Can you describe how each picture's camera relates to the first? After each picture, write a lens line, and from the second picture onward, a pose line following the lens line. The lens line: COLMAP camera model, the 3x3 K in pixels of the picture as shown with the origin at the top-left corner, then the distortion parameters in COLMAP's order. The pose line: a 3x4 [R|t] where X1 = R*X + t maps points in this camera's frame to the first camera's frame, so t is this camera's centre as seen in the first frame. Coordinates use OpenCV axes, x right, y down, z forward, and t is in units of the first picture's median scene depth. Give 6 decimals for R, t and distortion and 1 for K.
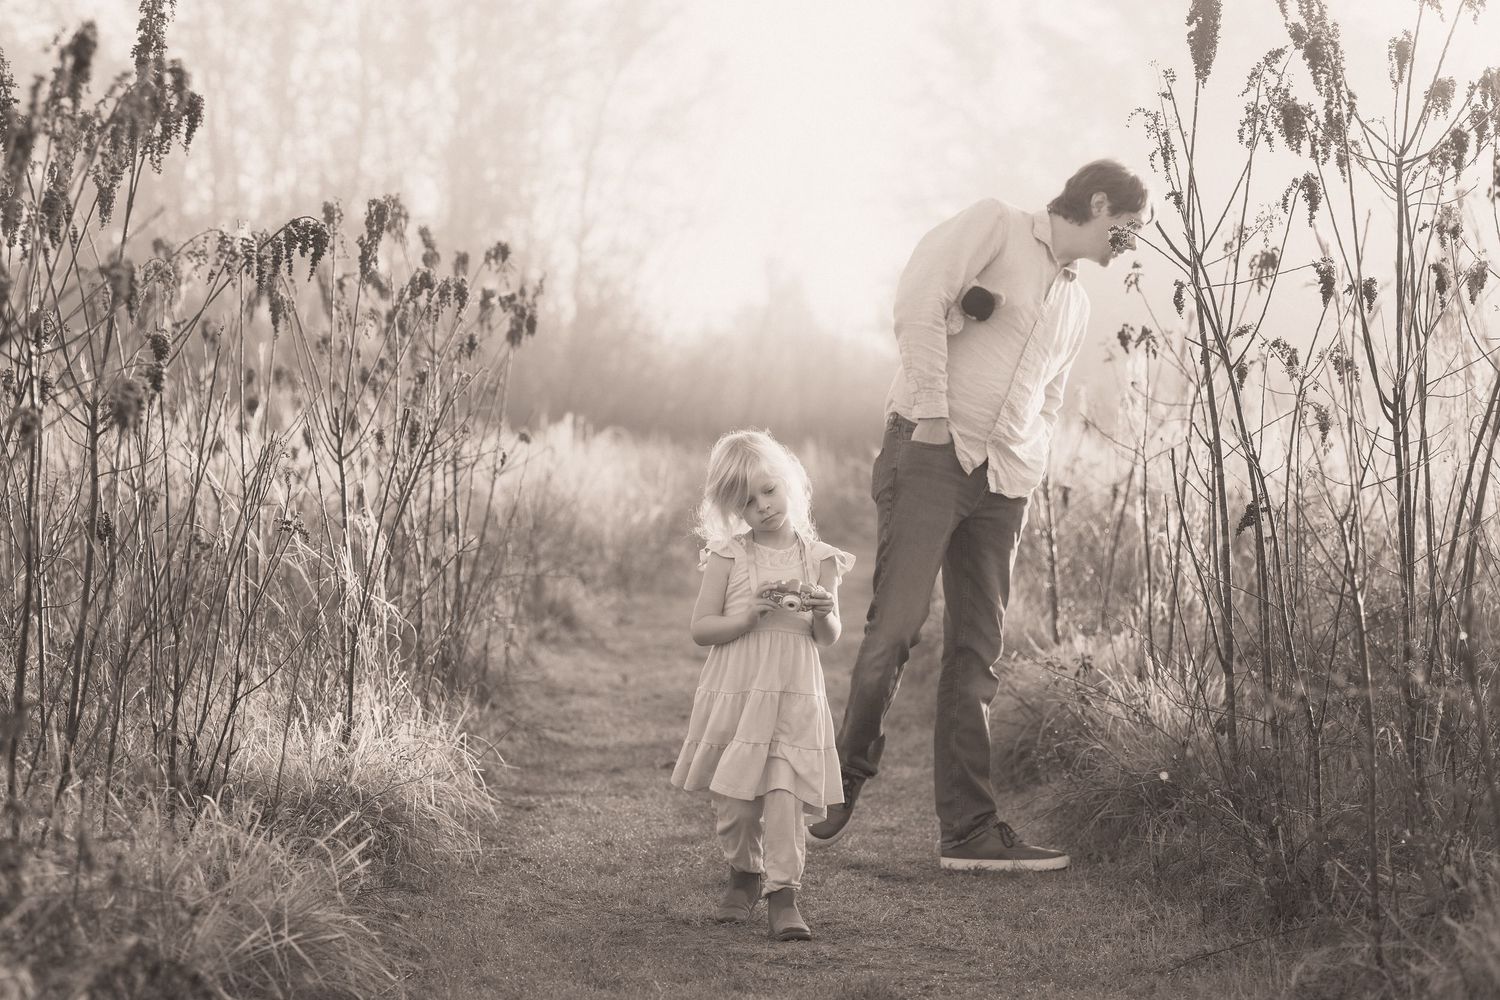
lens RADIAL K [[3480.8, 0, 750.0], [0, 3480.8, 500.0], [0, 0, 1]] dist [0.202531, 0.158047]
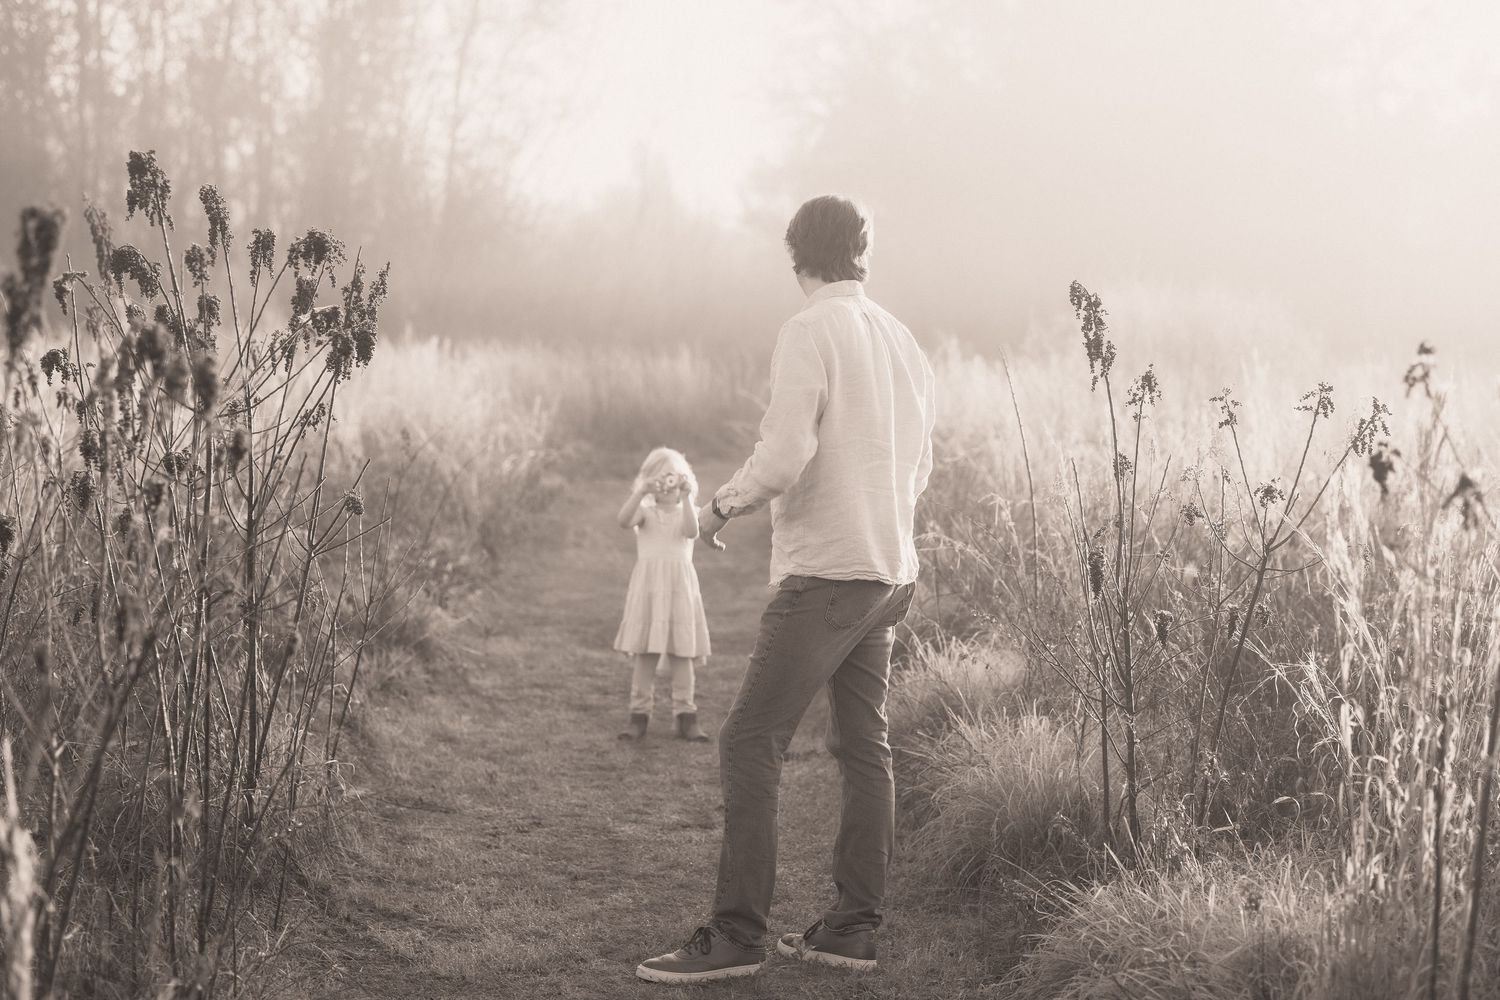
lens RADIAL K [[3480.8, 0, 750.0], [0, 3480.8, 500.0], [0, 0, 1]] dist [0.202531, 0.158047]
pose [[0.998935, 0.025411, 0.038520, -0.013603], [-0.026551, 0.999215, 0.029401, -0.040881], [-0.037743, -0.030393, 0.998825, 0.317680]]
